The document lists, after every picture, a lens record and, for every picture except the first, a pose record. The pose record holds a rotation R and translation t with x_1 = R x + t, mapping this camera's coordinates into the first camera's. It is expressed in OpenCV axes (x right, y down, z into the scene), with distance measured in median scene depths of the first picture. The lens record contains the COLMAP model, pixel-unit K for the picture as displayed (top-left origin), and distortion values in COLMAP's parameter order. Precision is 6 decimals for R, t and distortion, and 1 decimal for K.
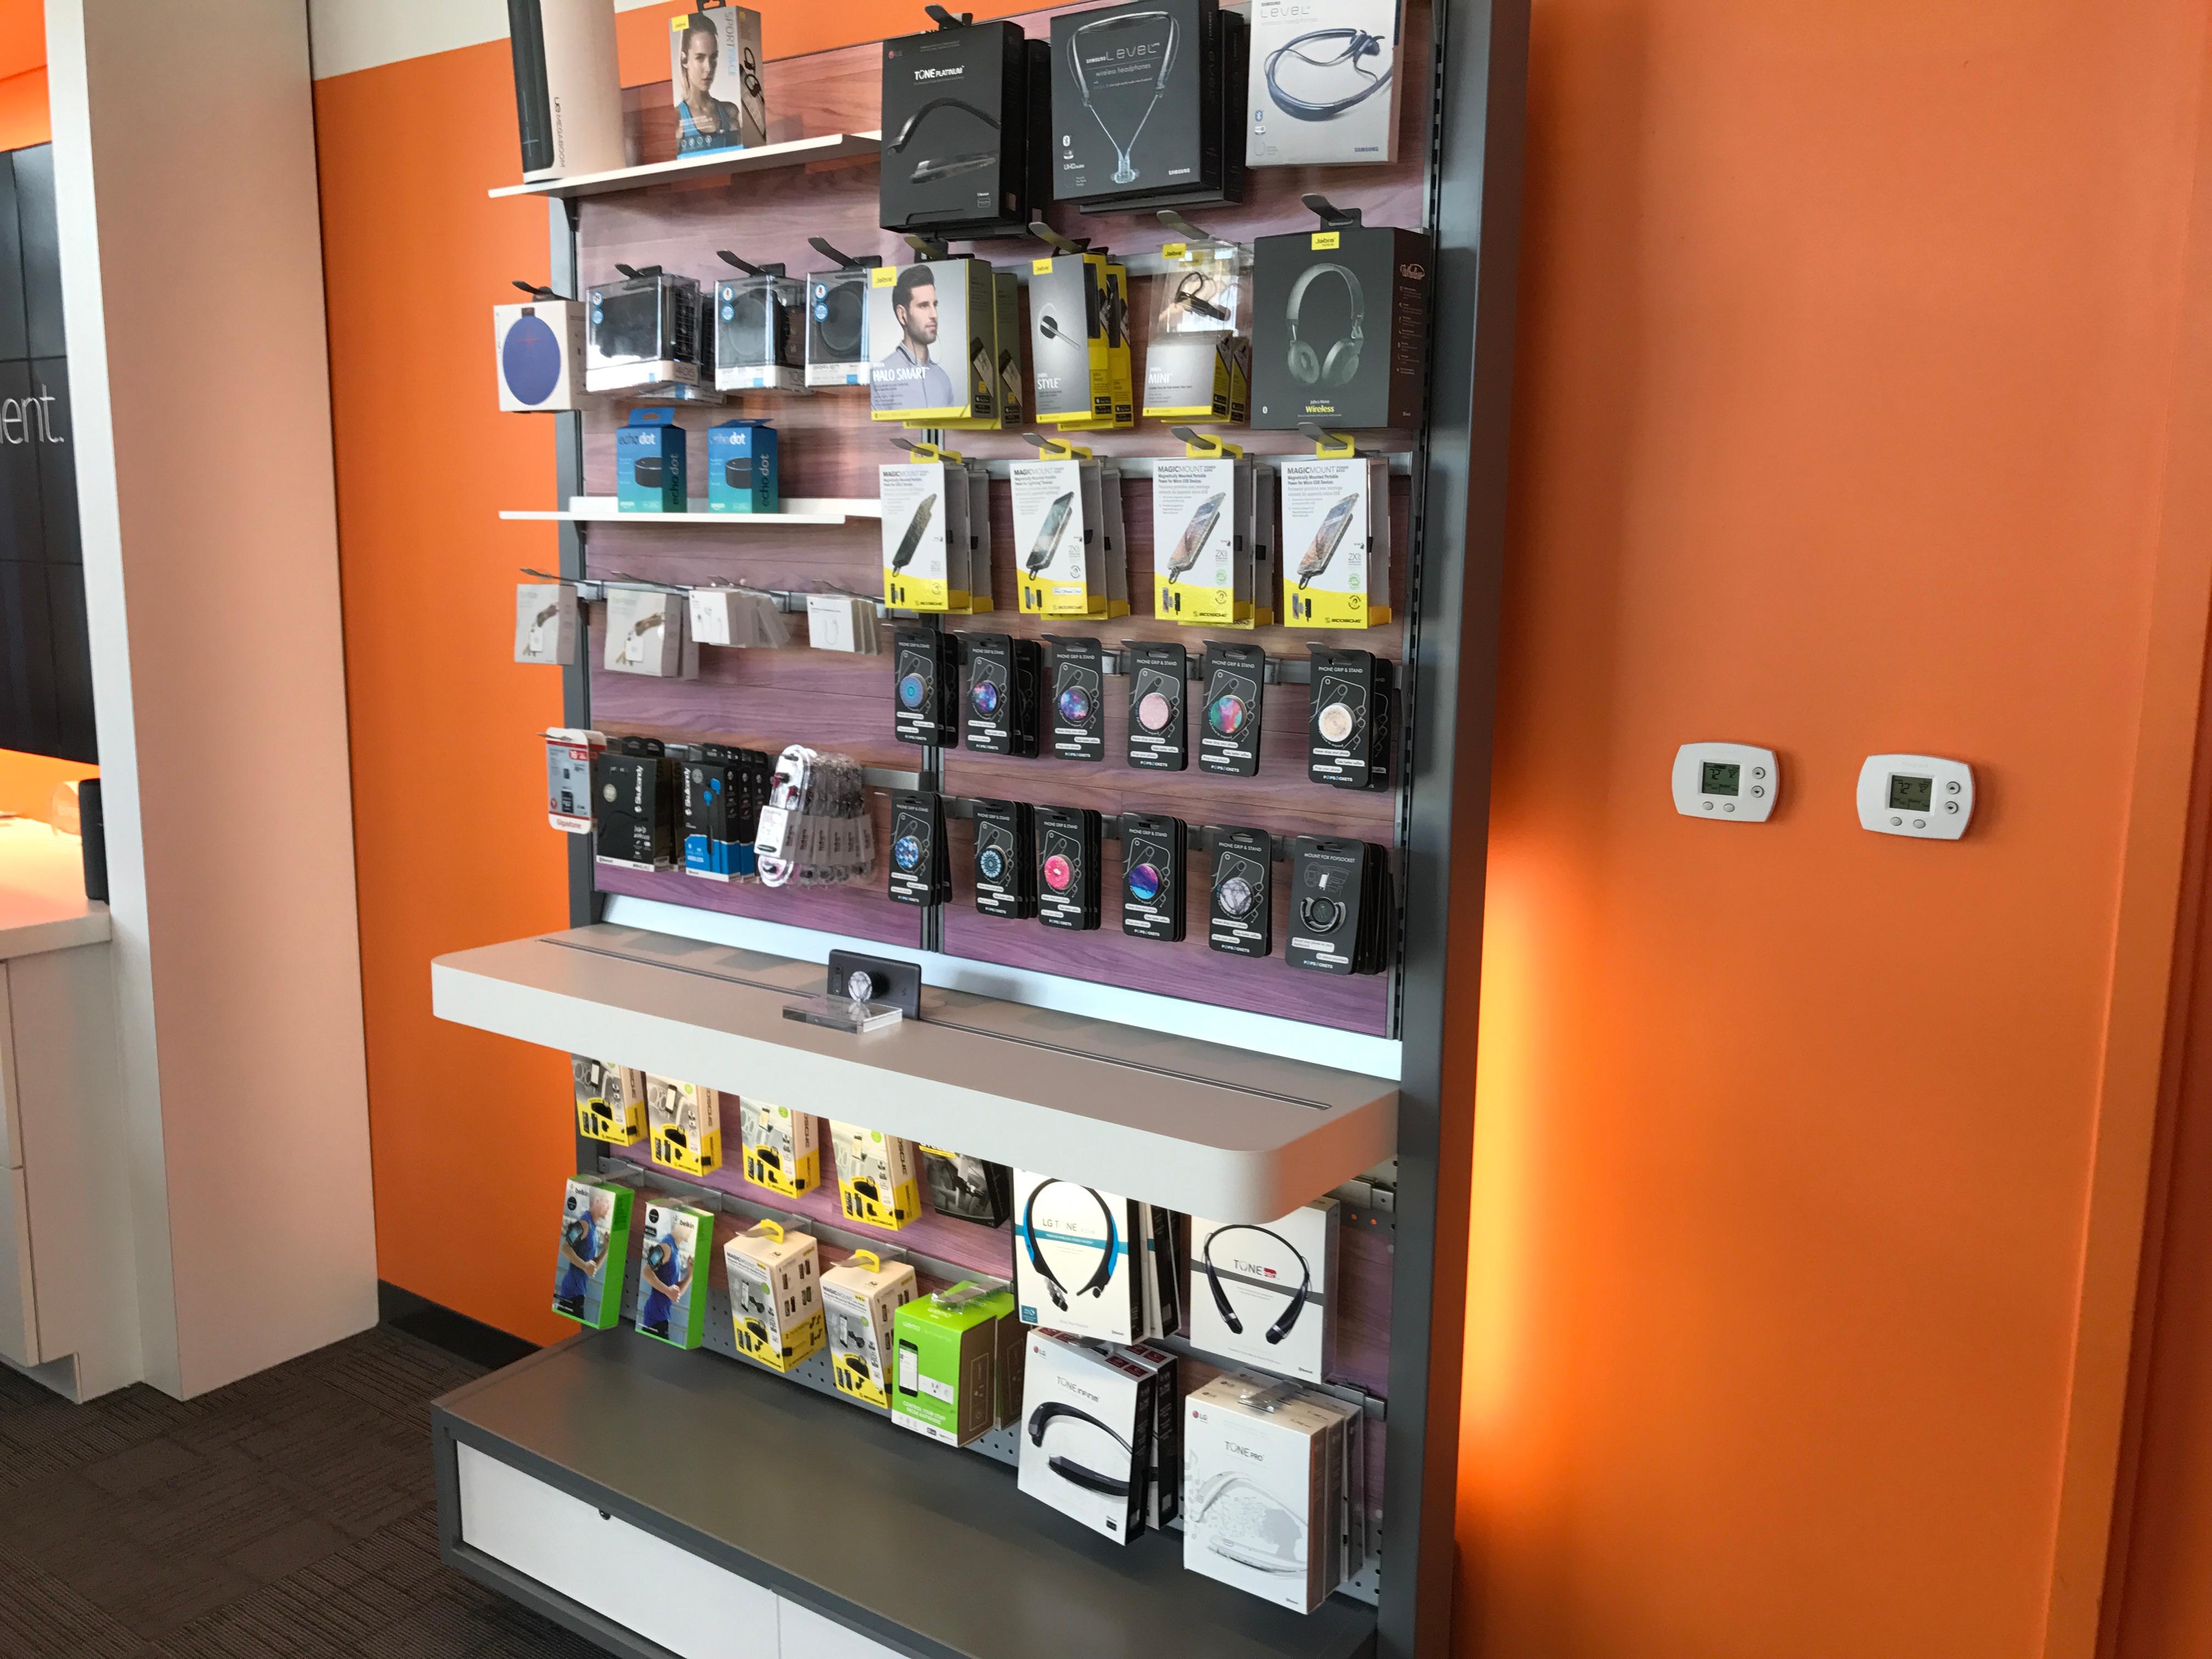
lens RADIAL K [[1877.6, 0, 1115.6], [0, 1877.6, 817.7], [0, 0, 1]] dist [0.032774, -0.002175]
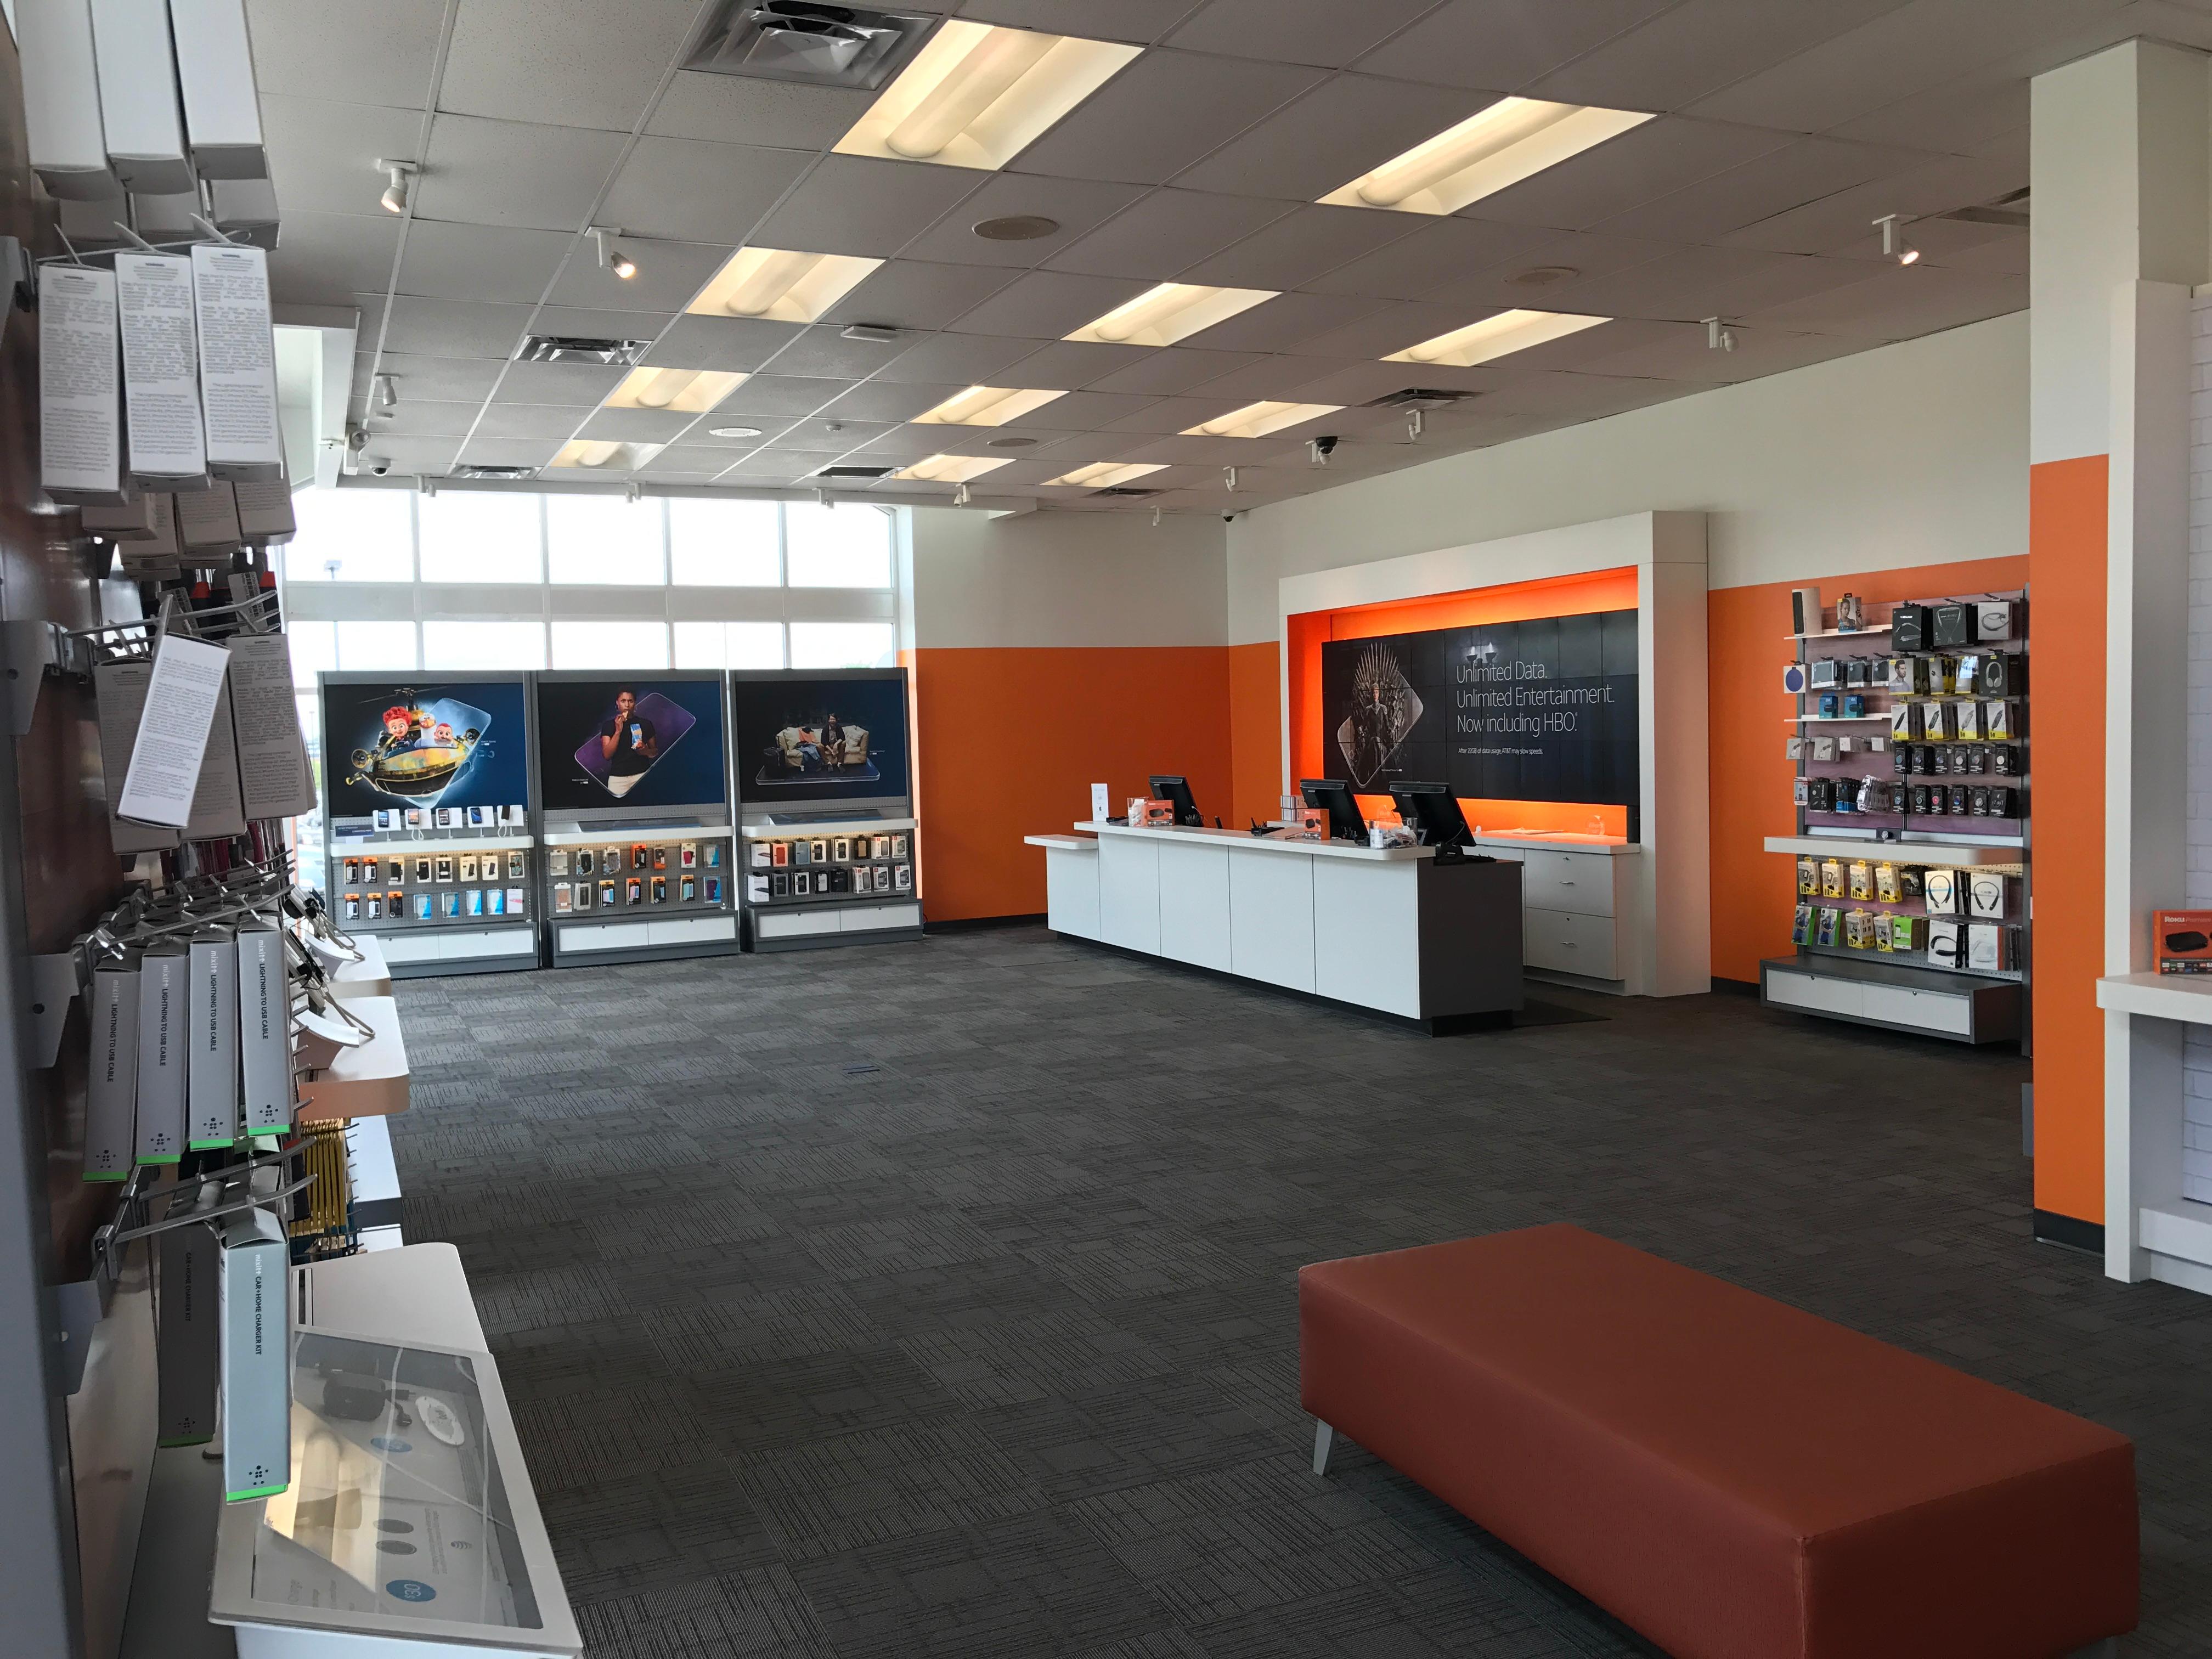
lens RADIAL K [[1877.6, 0, 1115.6], [0, 1877.6, 817.7], [0, 0, 1]] dist [0.032774, -0.002175]
pose [[0.862553, -0.007272, -0.505915, 0.498768], [-0.045883, 0.994653, -0.092525, 0.516648], [0.503883, 0.103021, 0.857606, -3.369412]]
